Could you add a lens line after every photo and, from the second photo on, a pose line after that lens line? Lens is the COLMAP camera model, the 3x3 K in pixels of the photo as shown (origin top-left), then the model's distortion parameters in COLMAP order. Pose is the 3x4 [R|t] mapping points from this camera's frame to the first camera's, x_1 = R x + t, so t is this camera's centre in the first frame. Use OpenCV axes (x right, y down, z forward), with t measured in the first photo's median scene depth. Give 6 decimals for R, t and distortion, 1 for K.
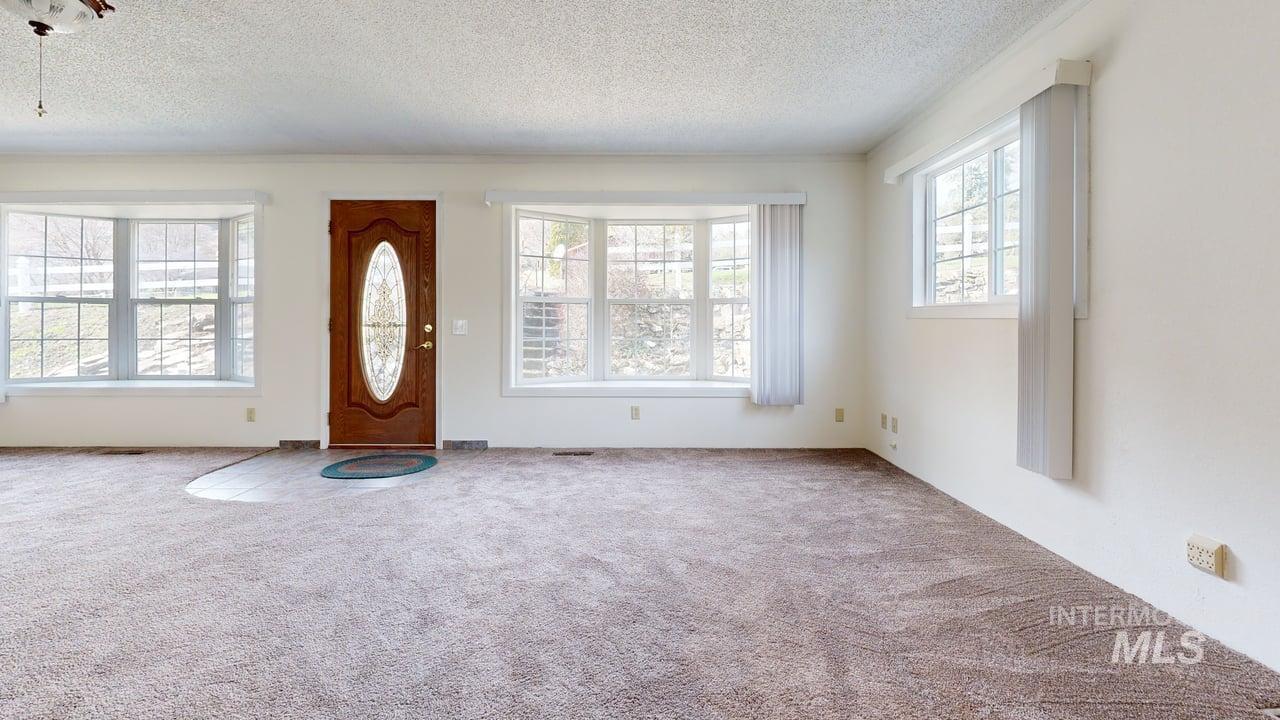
lens RADIAL K [[412.8, 0, 646.3], [0, 412.8, 340.1], [0, 0, 1]] dist [0.000567, 0.000058]
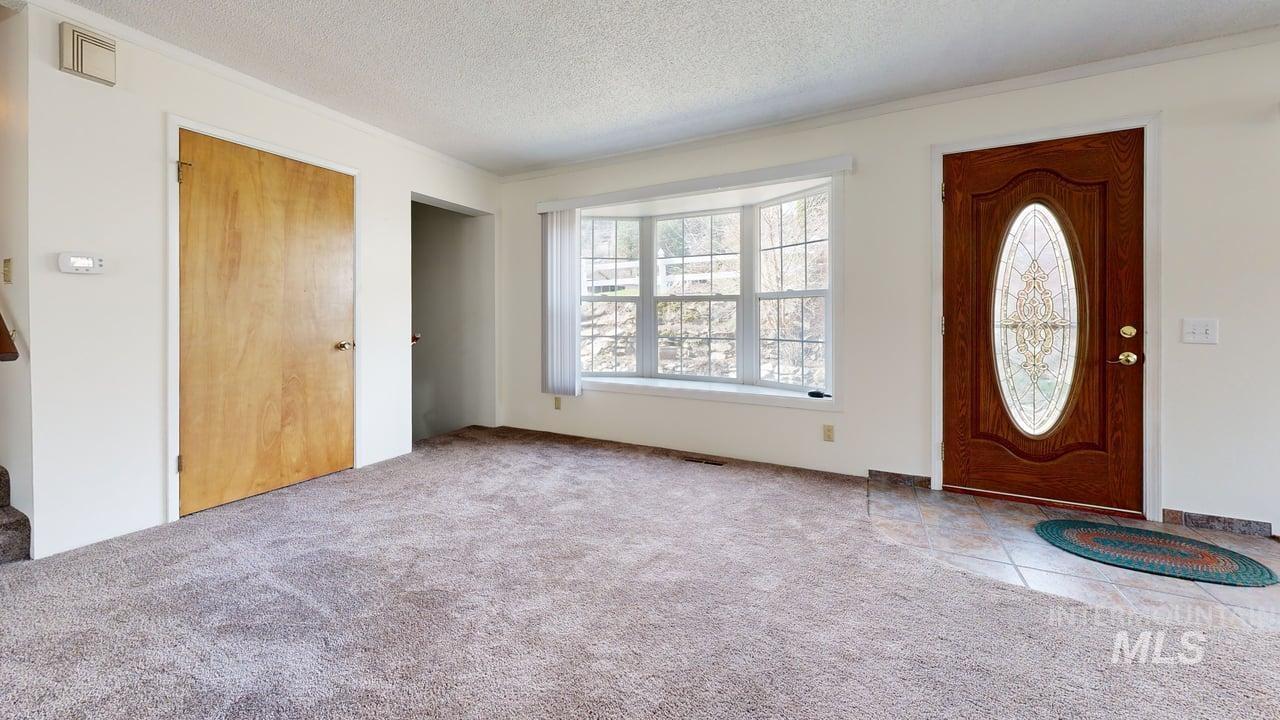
lens RADIAL K [[461.9, 0, 630.4], [0, 461.9, 360.1], [0, 0, 1]] dist [-0.004250, -0.000221]
pose [[0.884682, 0.041951, -0.464303, -0.882613], [-0.021728, 0.998571, 0.048825, -0.002130], [0.465688, -0.033106, 0.884330, 0.002343]]
